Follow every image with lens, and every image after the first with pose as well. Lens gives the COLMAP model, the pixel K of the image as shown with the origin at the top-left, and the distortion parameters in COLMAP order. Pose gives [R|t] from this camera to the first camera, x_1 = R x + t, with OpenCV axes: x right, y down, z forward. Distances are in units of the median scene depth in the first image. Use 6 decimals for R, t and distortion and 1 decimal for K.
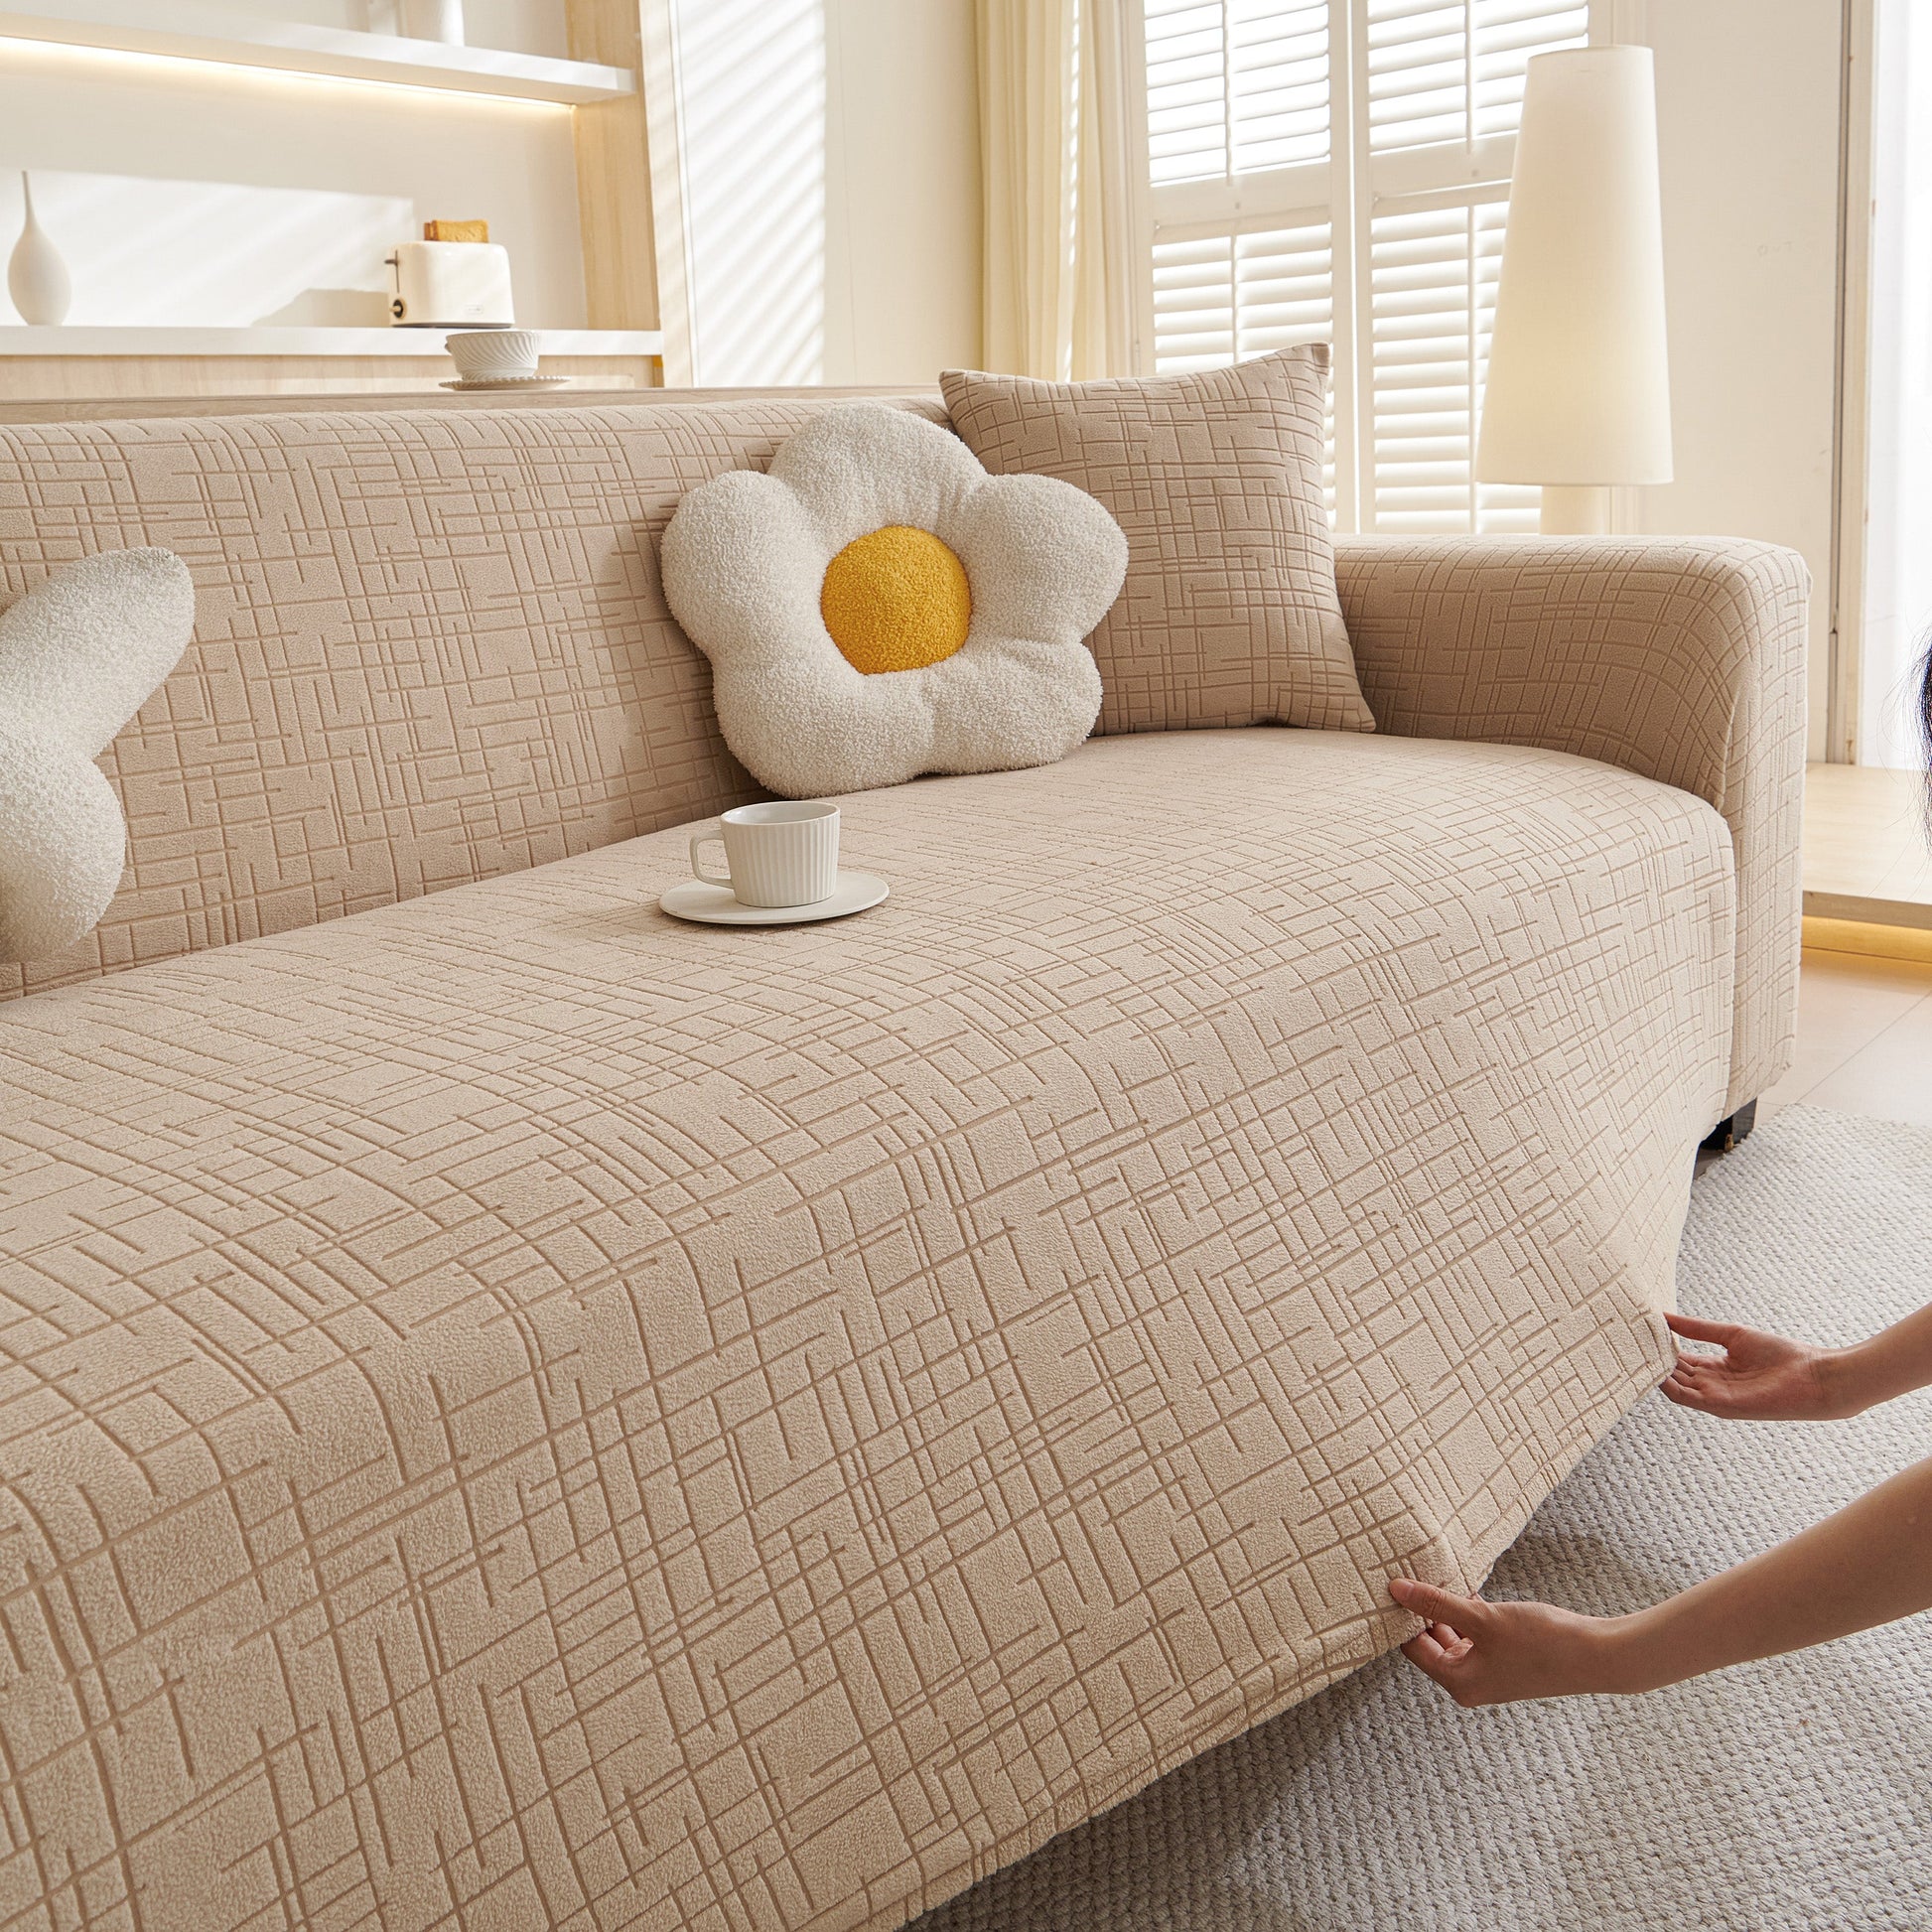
lens RADIAL K [[1976.5, 0, 966.3], [0, 1976.5, 758.9], [0, 0, 1]] dist [-0.001799, -0.000062]
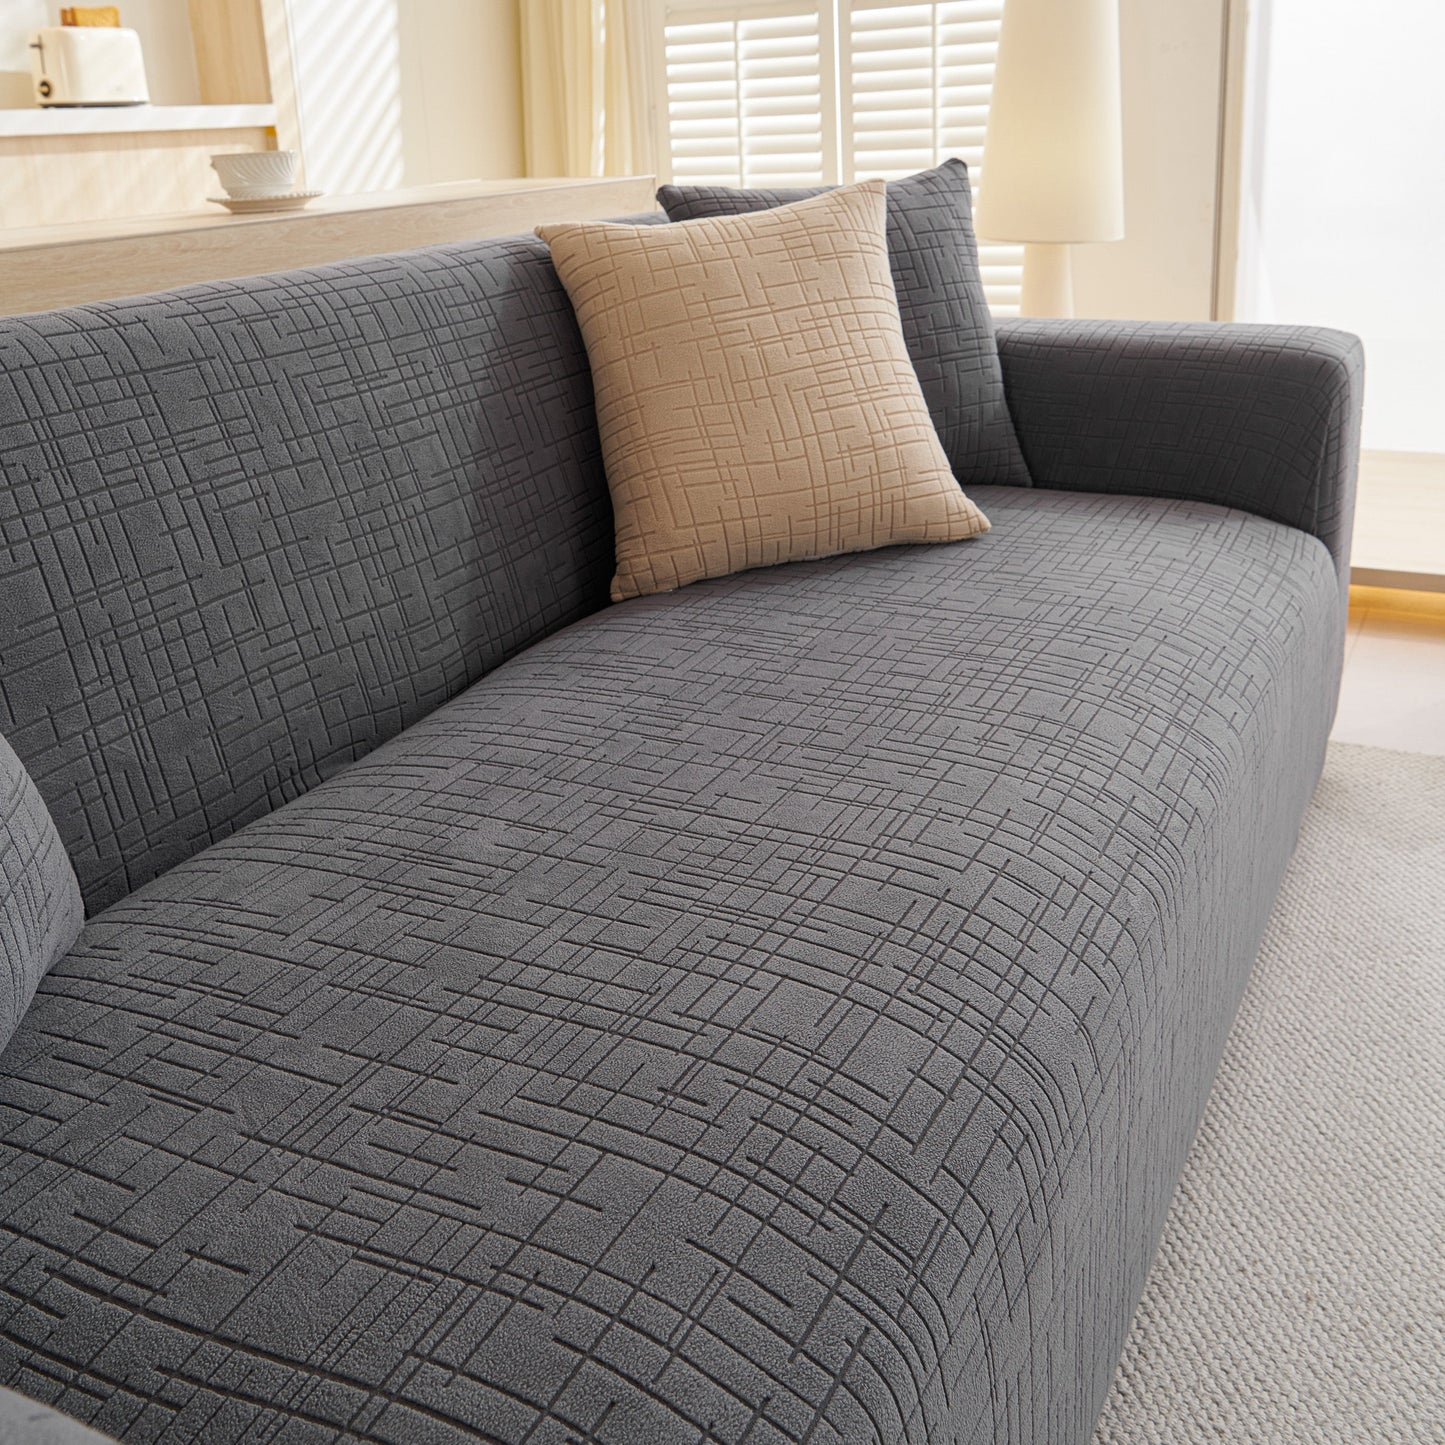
lens RADIAL K [[1518.1, 0, 716.2], [0, 1518.1, 557.8], [0, 0, 1]] dist [0.004870, 0.000917]
pose [[0.975354, -0.061143, 0.212006, -0.246870], [0.037288, 0.992695, 0.114747, -0.105197], [-0.217473, -0.104014, 0.970508, 0.123474]]
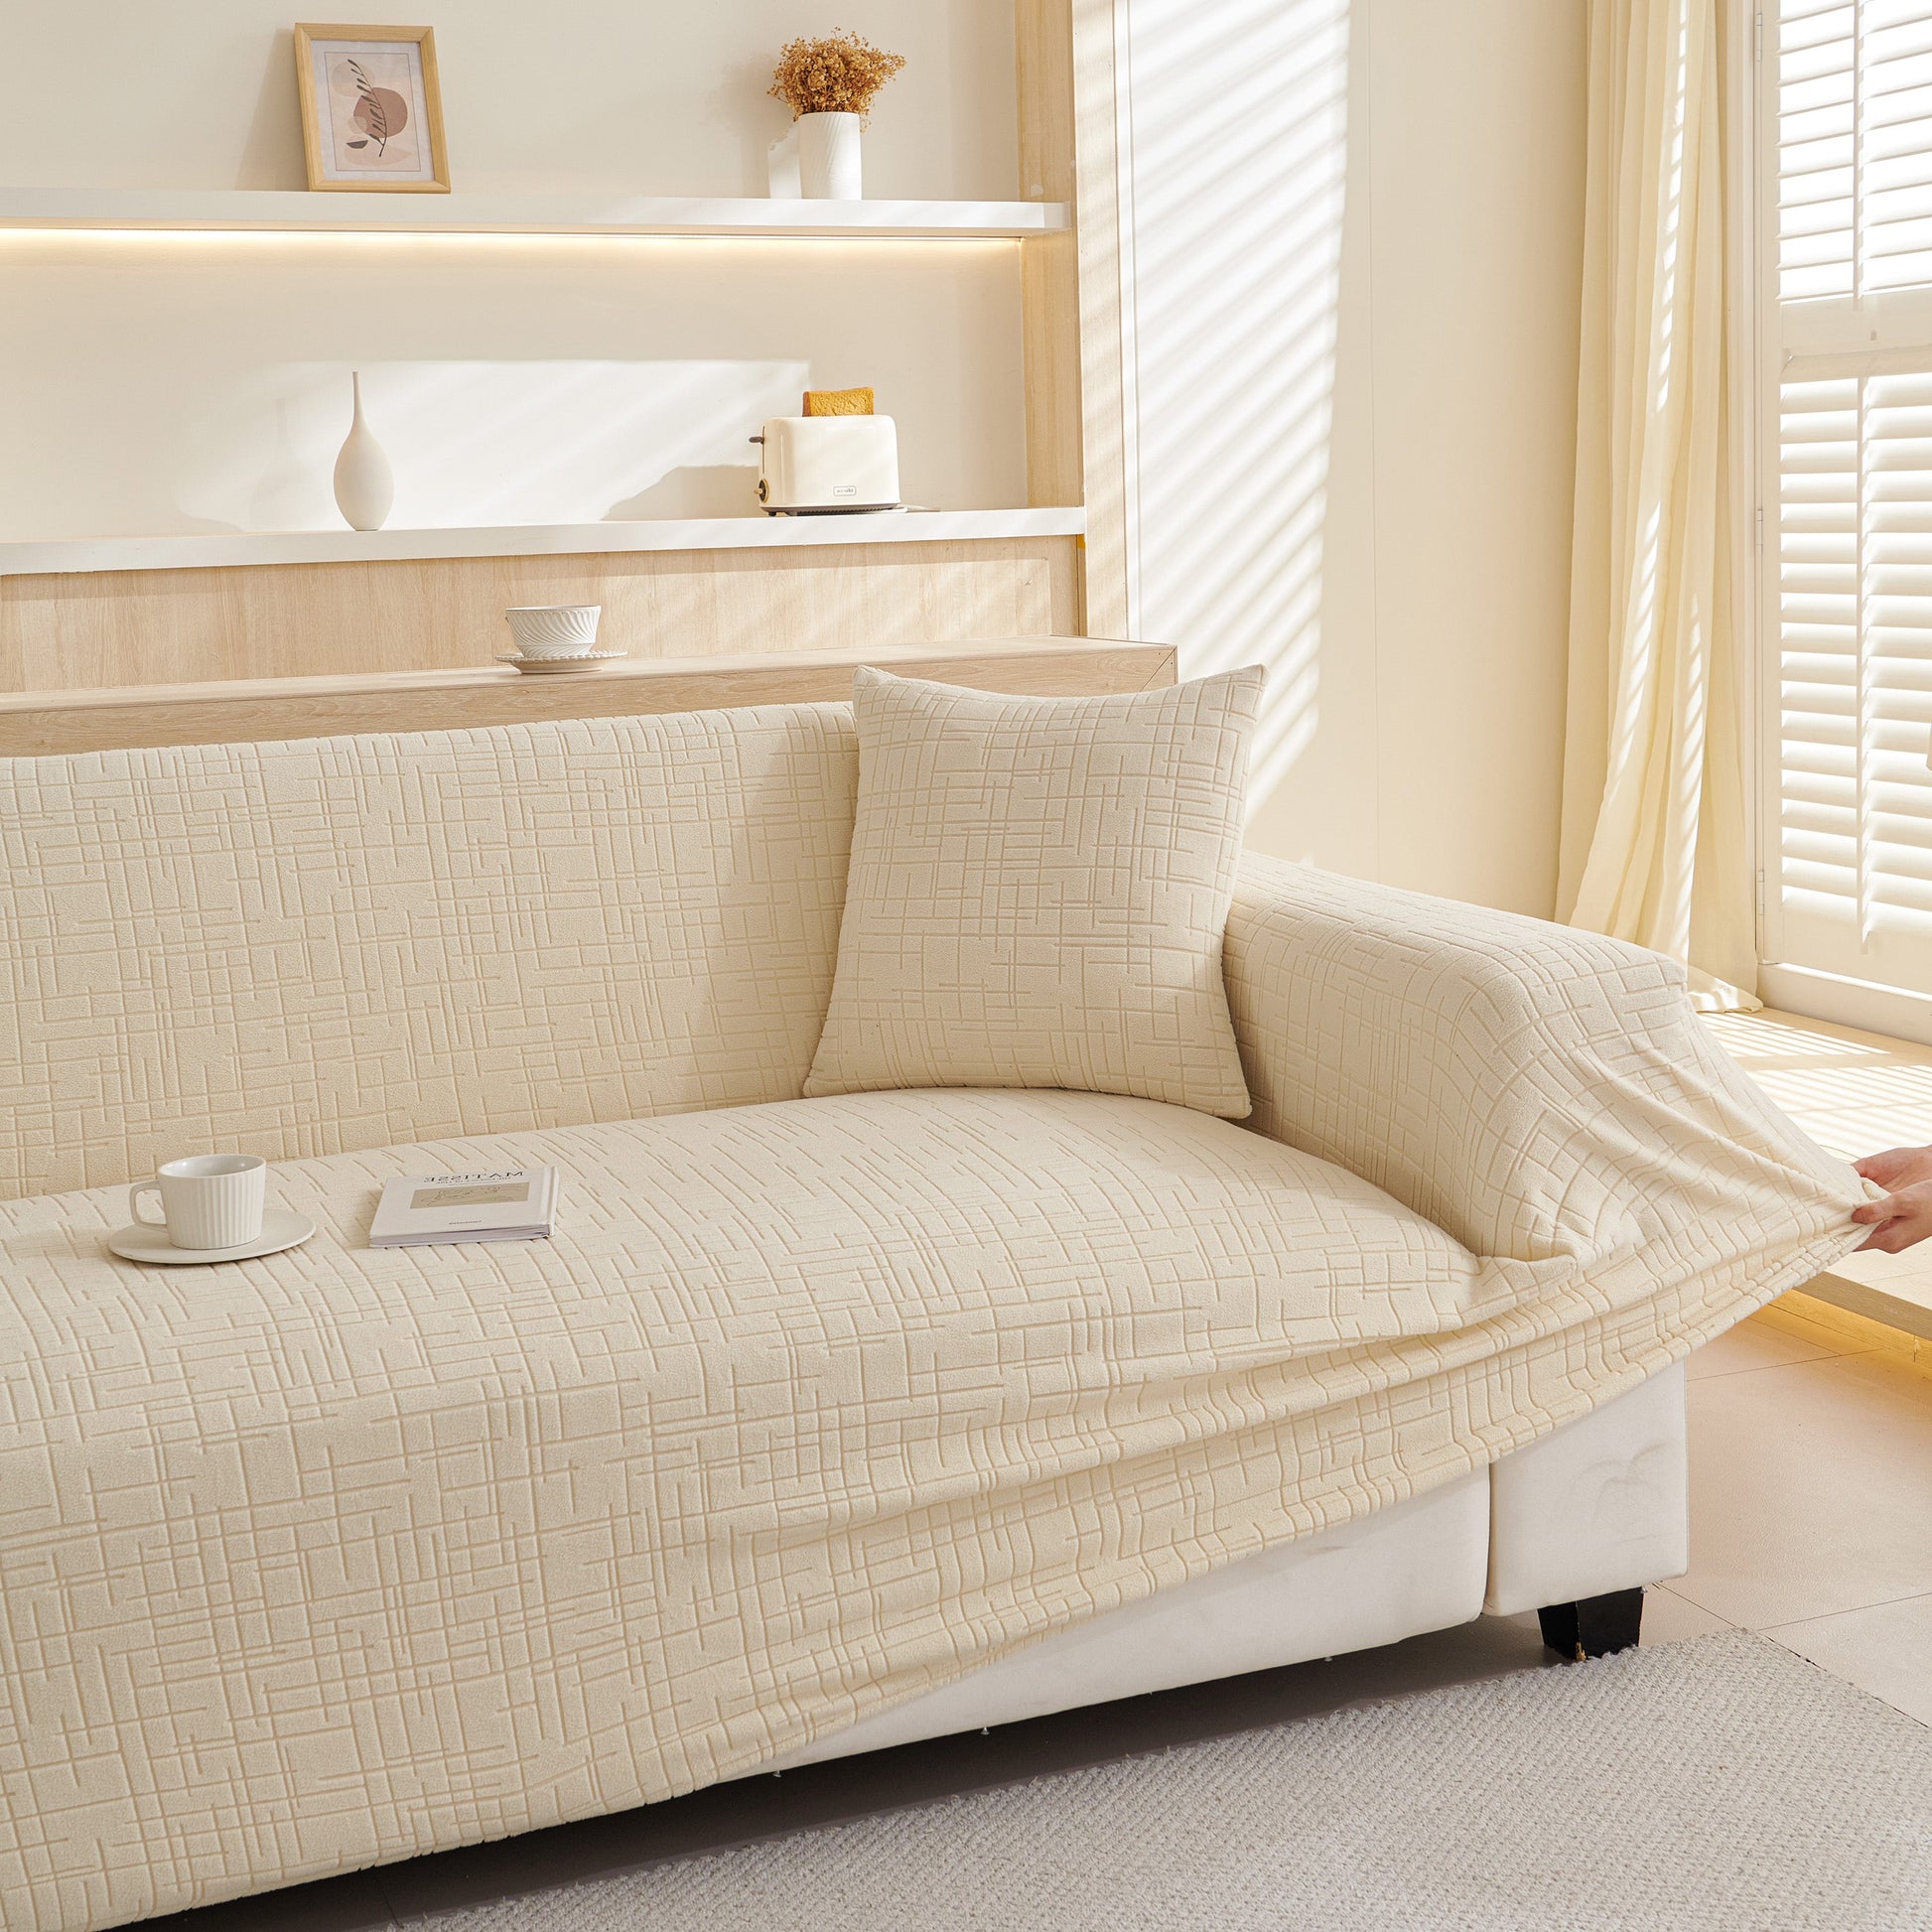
lens RADIAL K [[2900.9, 0, 960.5], [0, 2900.9, 797.9], [0, 0, 1]] dist [0.021746, 0.043625]
pose [[0.898224, 0.062950, -0.435008, 0.795837], [-0.080726, 0.996483, -0.022485, -0.141711], [0.432062, 0.055313, 0.900146, -0.293380]]
